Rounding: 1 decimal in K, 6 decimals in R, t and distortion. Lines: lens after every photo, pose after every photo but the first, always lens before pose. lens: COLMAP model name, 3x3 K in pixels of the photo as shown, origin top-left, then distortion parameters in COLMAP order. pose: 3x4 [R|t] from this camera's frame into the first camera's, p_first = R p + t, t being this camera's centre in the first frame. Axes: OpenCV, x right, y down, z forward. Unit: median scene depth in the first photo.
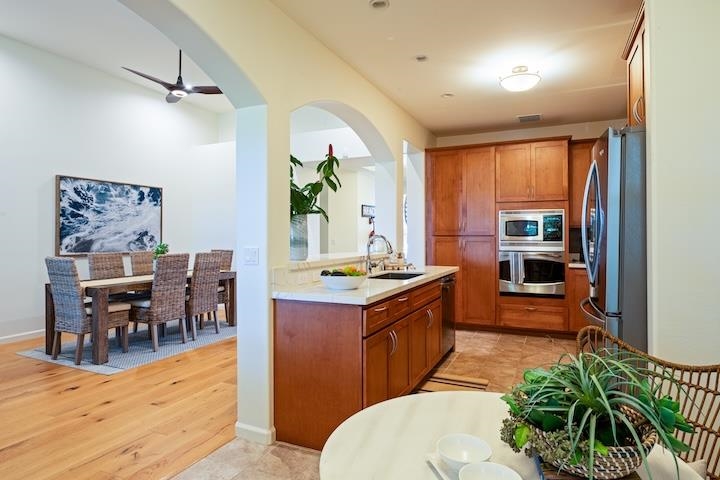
lens RADIAL K [[422.6, 0, 359.5], [0, 422.6, 236.7], [0, 0, 1]] dist [-0.000062, 0.000067]
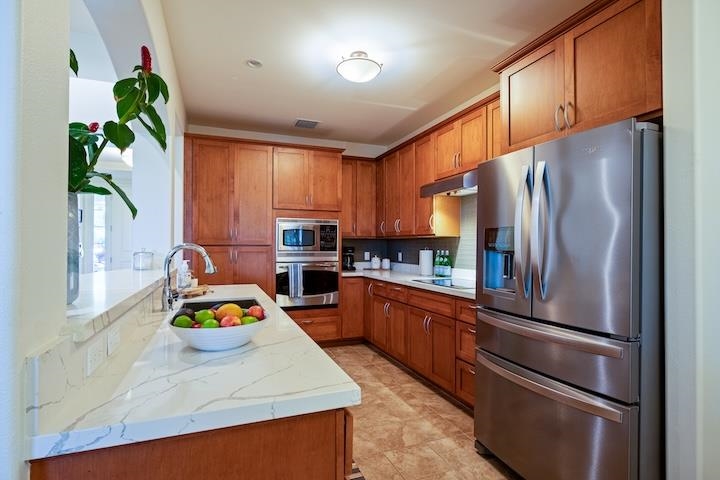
lens RADIAL K [[367.0, 0, 360.2], [0, 367.0, 242.0], [0, 0, 1]] dist [0.000882, 0.000237]
pose [[0.687409, 0.009801, 0.726204, -0.119559], [-0.001440, 0.999925, -0.012132, -0.000544], [-0.726269, 0.007295, 0.687372, 0.337784]]
